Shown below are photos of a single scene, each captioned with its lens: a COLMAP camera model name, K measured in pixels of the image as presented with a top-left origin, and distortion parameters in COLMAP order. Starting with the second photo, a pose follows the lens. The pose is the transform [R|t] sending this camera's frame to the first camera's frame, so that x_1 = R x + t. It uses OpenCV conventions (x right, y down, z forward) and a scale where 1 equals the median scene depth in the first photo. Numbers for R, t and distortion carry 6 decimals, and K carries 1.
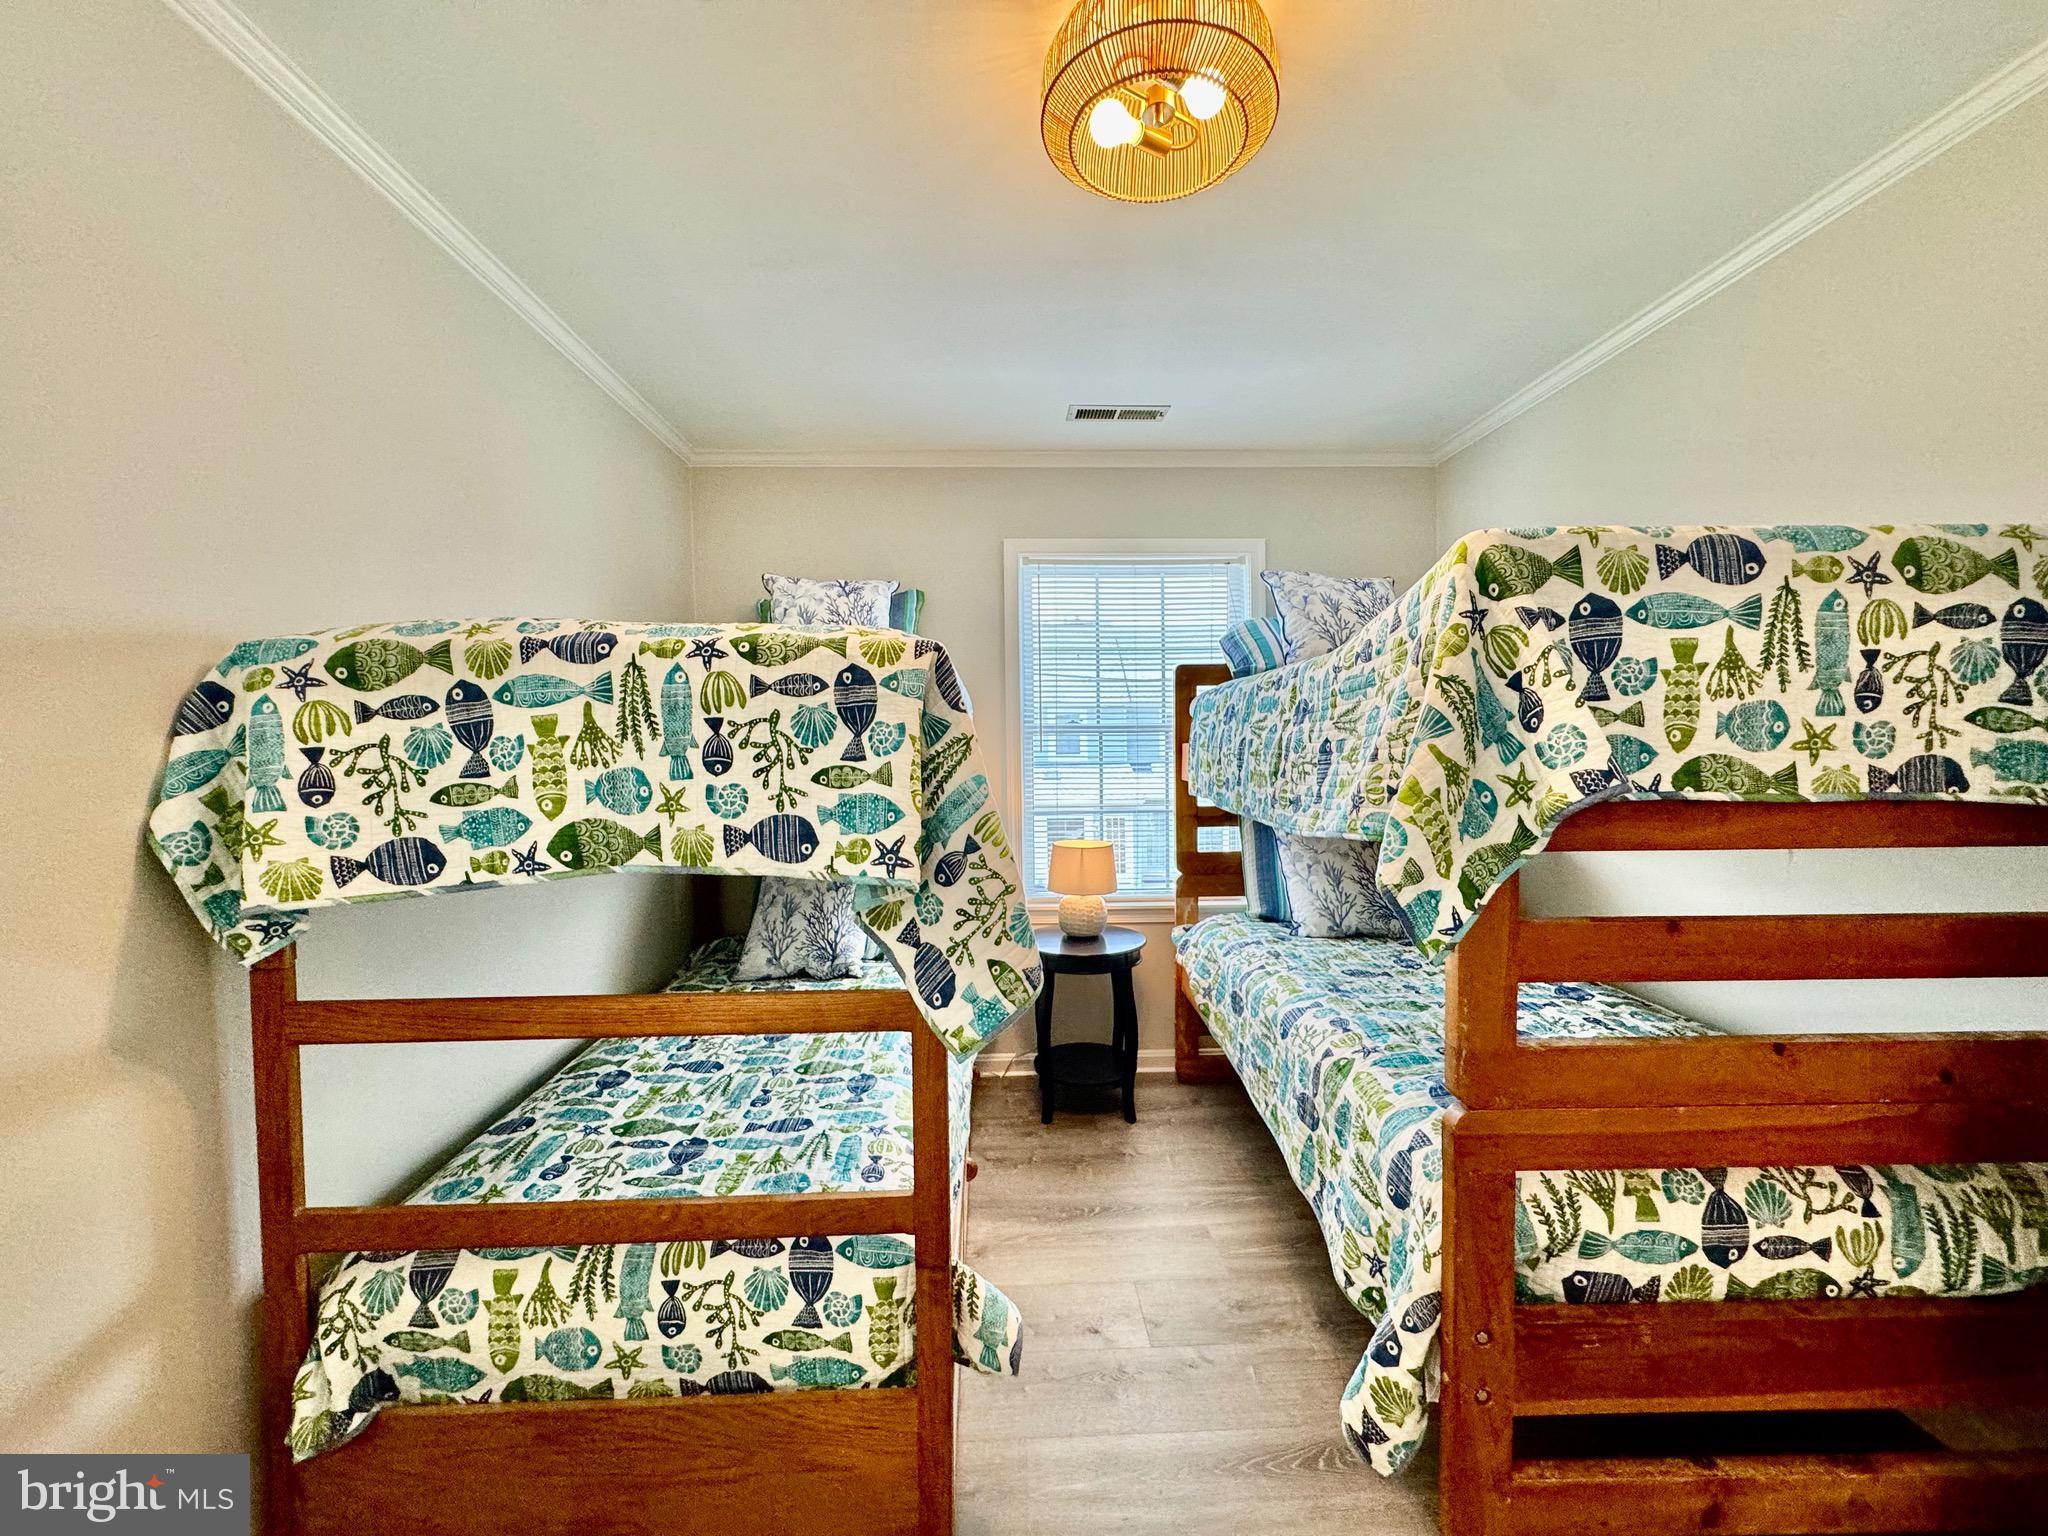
lens RADIAL K [[817.0, 0, 1024.0], [0, 817.0, 765.9], [0, 0, 1]] dist [-0.003402, 0.000762]
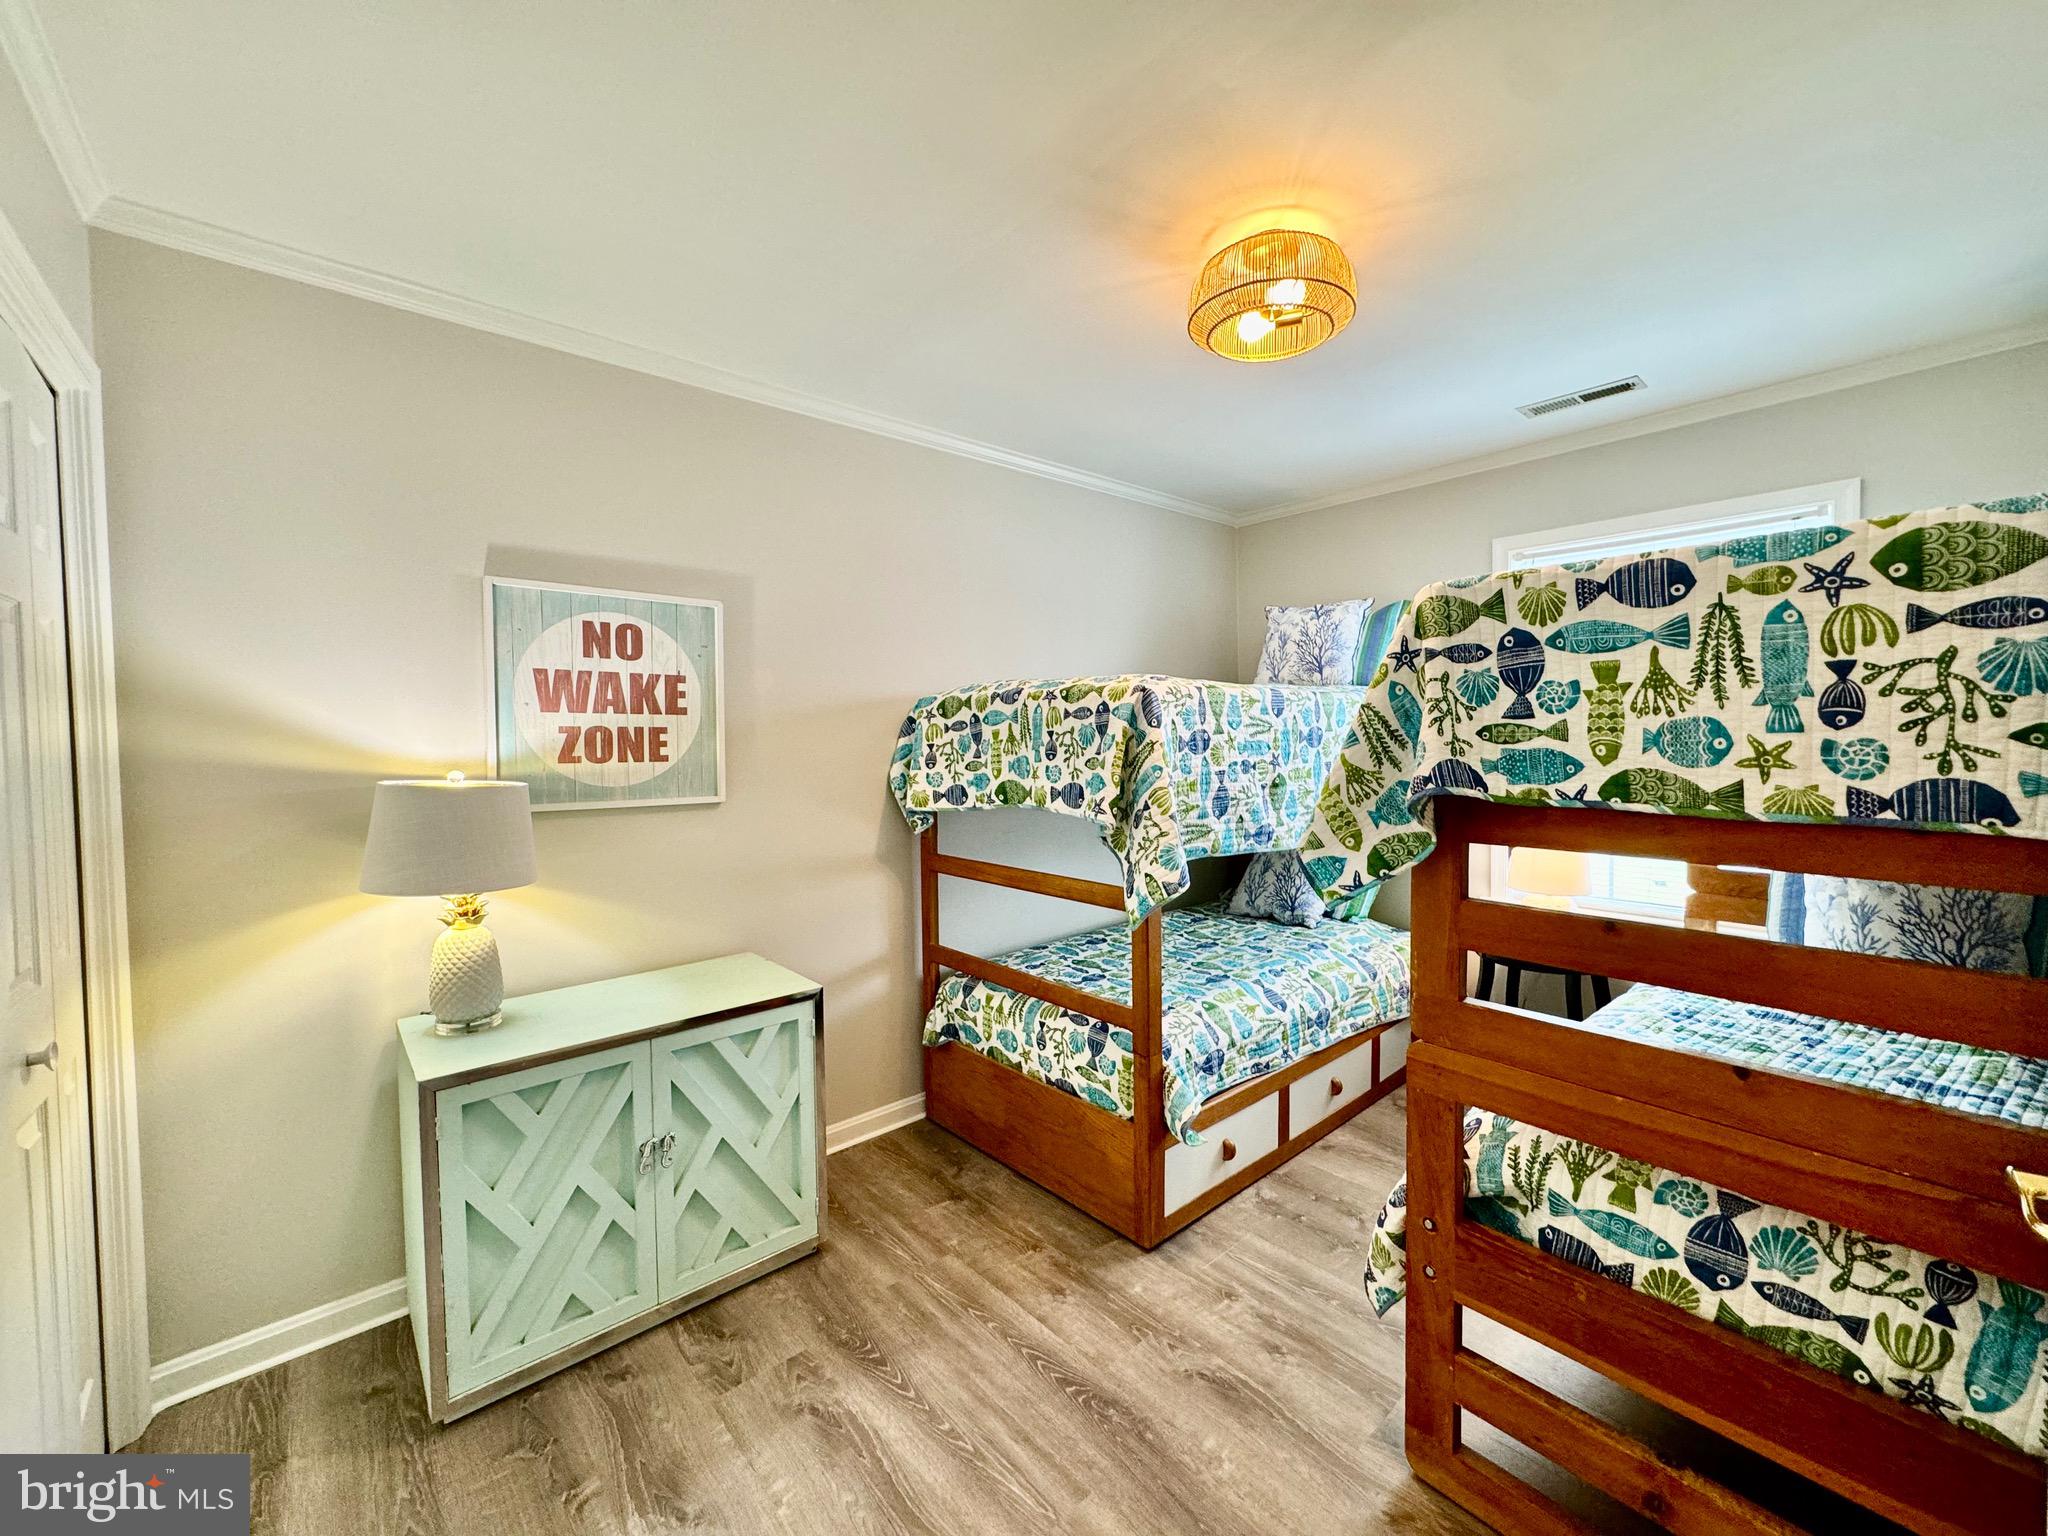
lens RADIAL K [[817.0, 0, 1027.1], [0, 817.0, 766.3], [0, 0, 1]] dist [-0.003402, 0.000762]
pose [[0.633828, 0.034981, -0.772683, 1.082029], [-0.020887, 0.999387, 0.028111, -0.028078], [0.773192, -0.001678, 0.634170, -0.269153]]
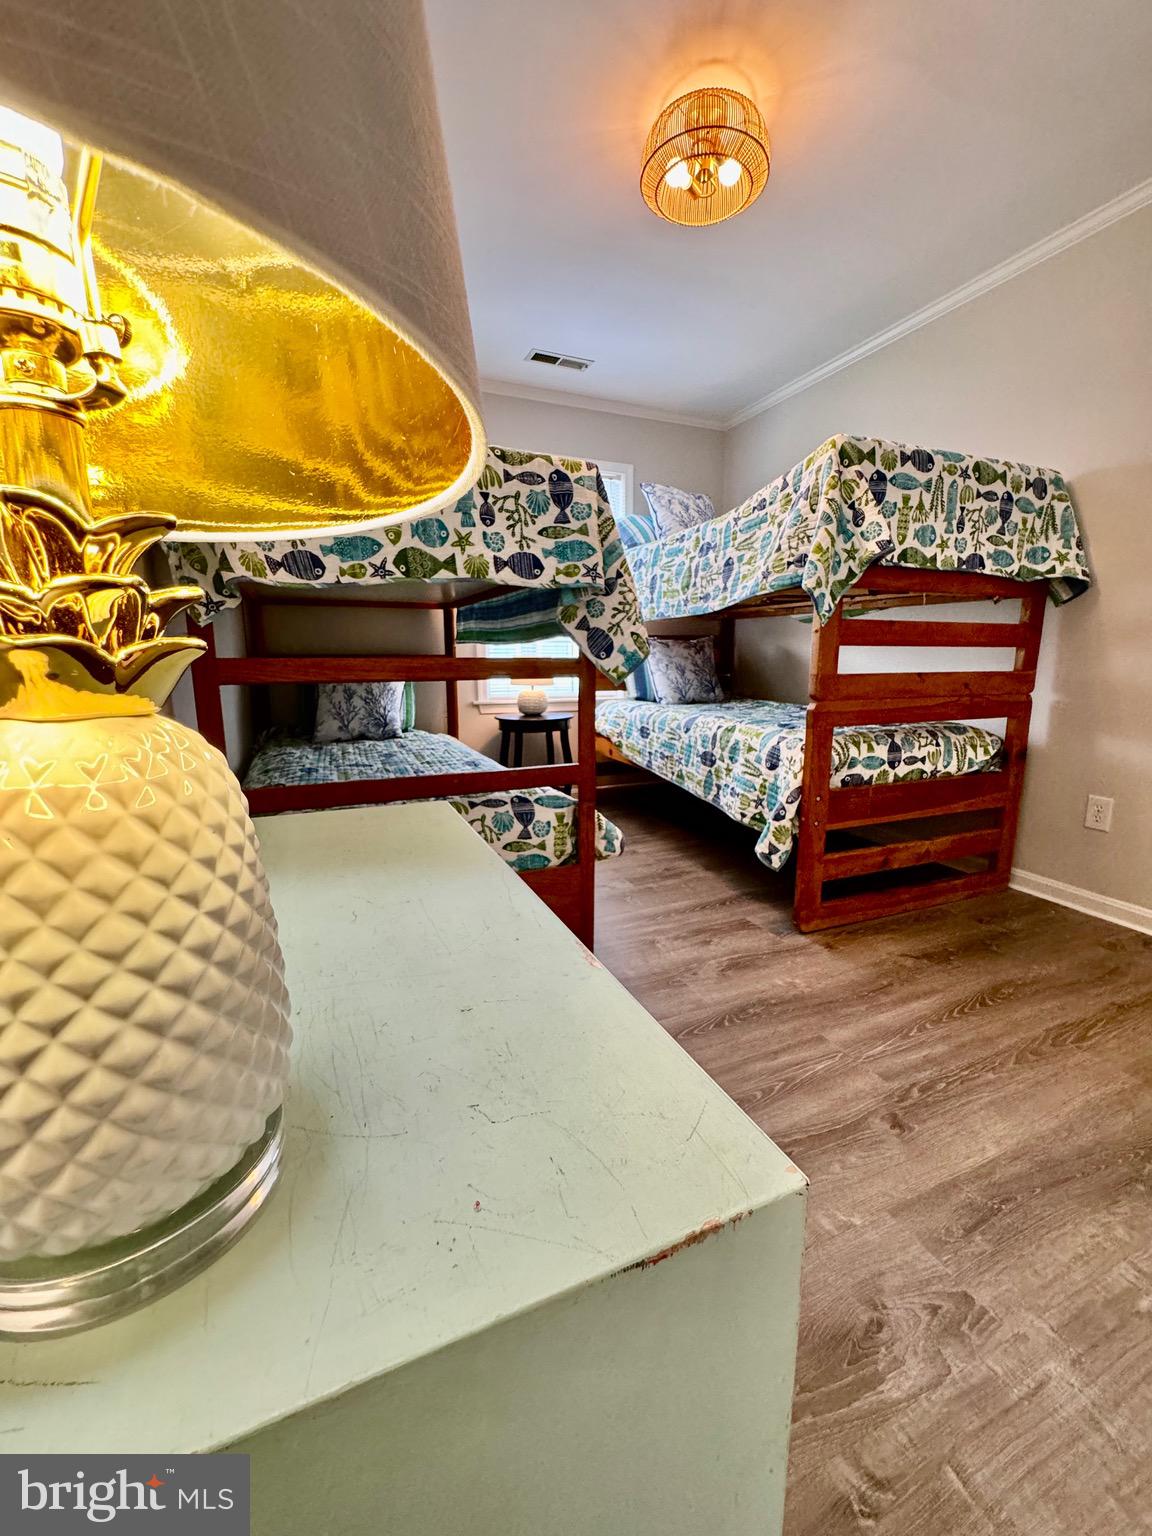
lens RADIAL K [[612.8, 0, 580.9], [0, 612.8, 764.9], [0, 0, 1]] dist [-0.003402, 0.000762]
pose [[0.932606, -0.056167, 0.356497, -0.688524], [0.003209, 0.989067, 0.147435, 0.327753], [-0.360881, -0.136355, 0.922590, -0.370102]]
